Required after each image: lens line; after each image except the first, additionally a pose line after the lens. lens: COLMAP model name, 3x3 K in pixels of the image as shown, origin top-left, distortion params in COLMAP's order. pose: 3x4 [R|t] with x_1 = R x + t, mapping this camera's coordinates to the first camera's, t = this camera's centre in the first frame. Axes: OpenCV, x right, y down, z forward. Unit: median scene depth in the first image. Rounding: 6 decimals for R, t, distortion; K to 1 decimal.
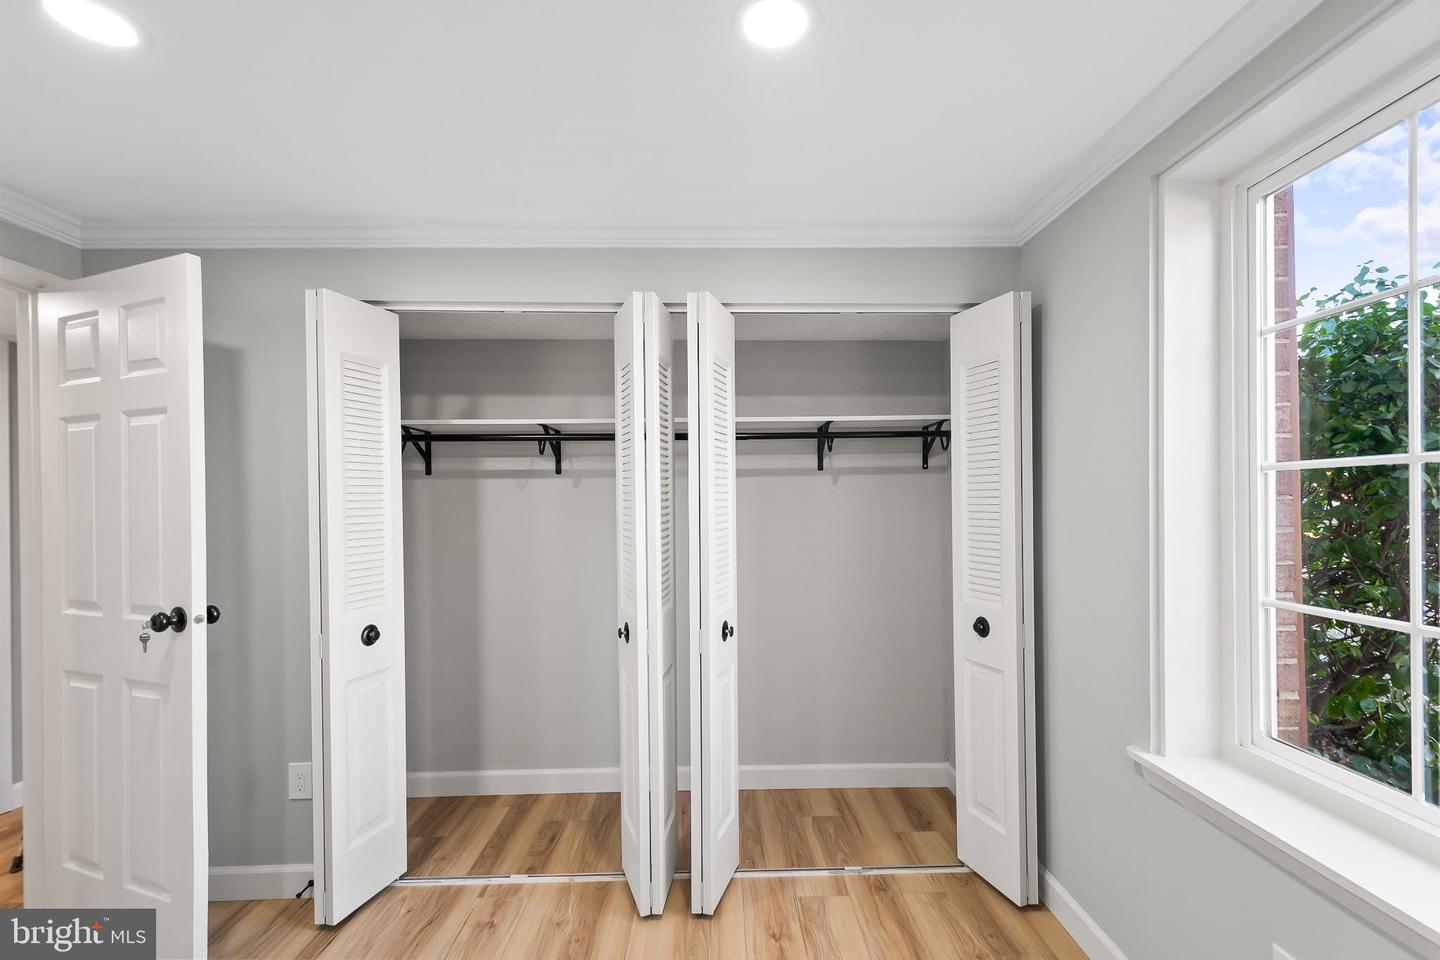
lens RADIAL K [[632.5, 0, 708.7], [0, 632.5, 497.7], [0, 0, 1]] dist [0.015316, -0.001292]
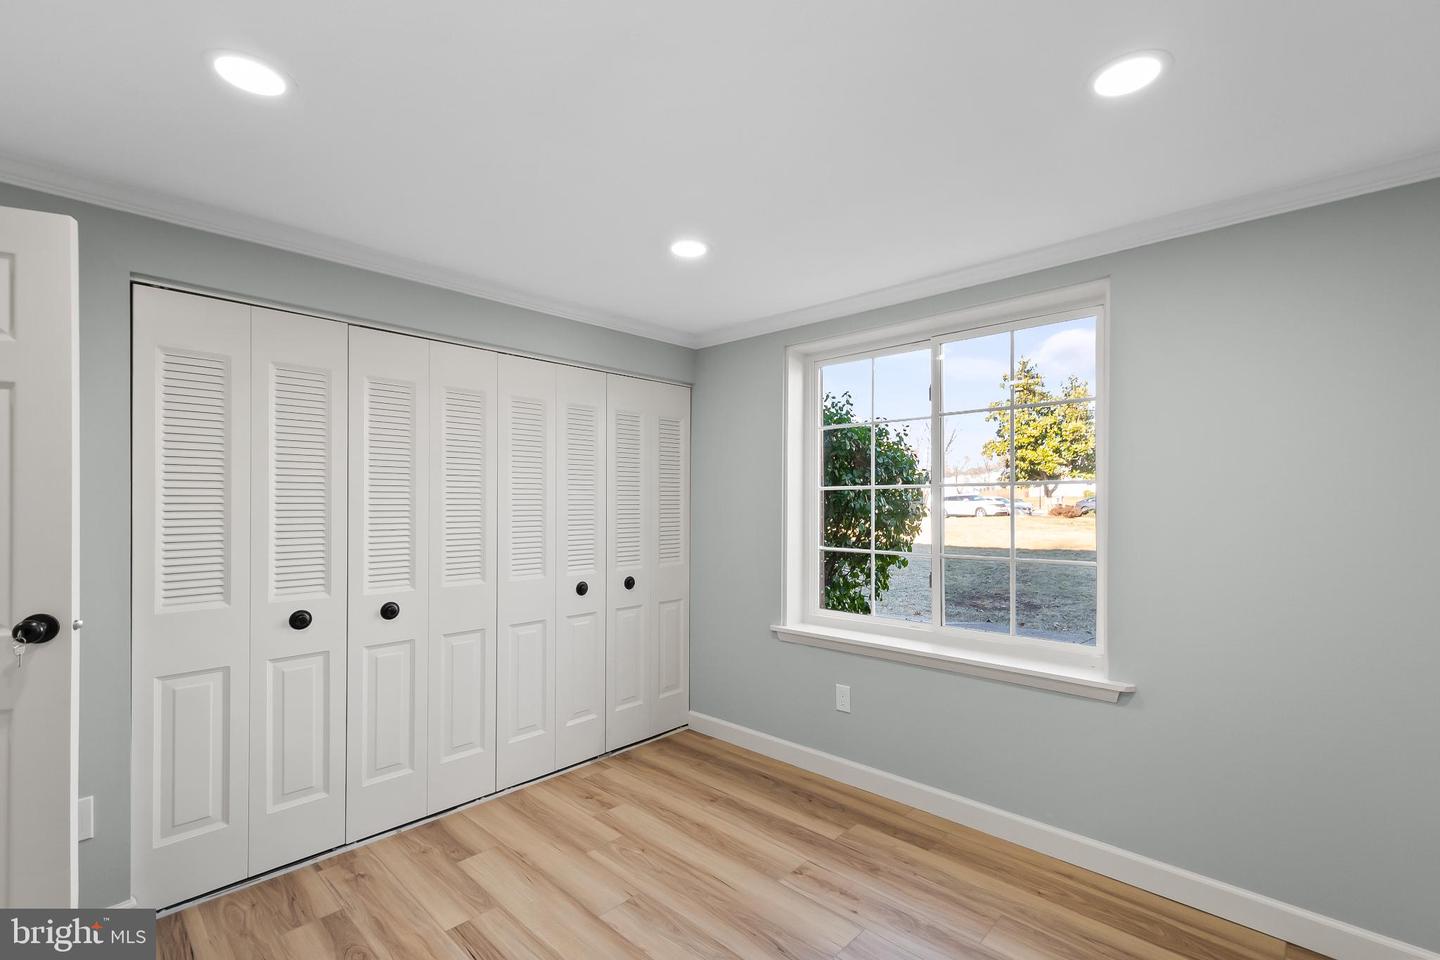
lens RADIAL K [[632.5, 0, 709.0], [0, 632.5, 506.1], [0, 0, 1]] dist [0.015316, -0.001292]
pose [[0.720858, 0.004011, 0.693071, -0.785830], [-0.003172, 0.999992, -0.002488, 0.020935], [-0.693076, -0.000405, 0.720865, -0.273145]]
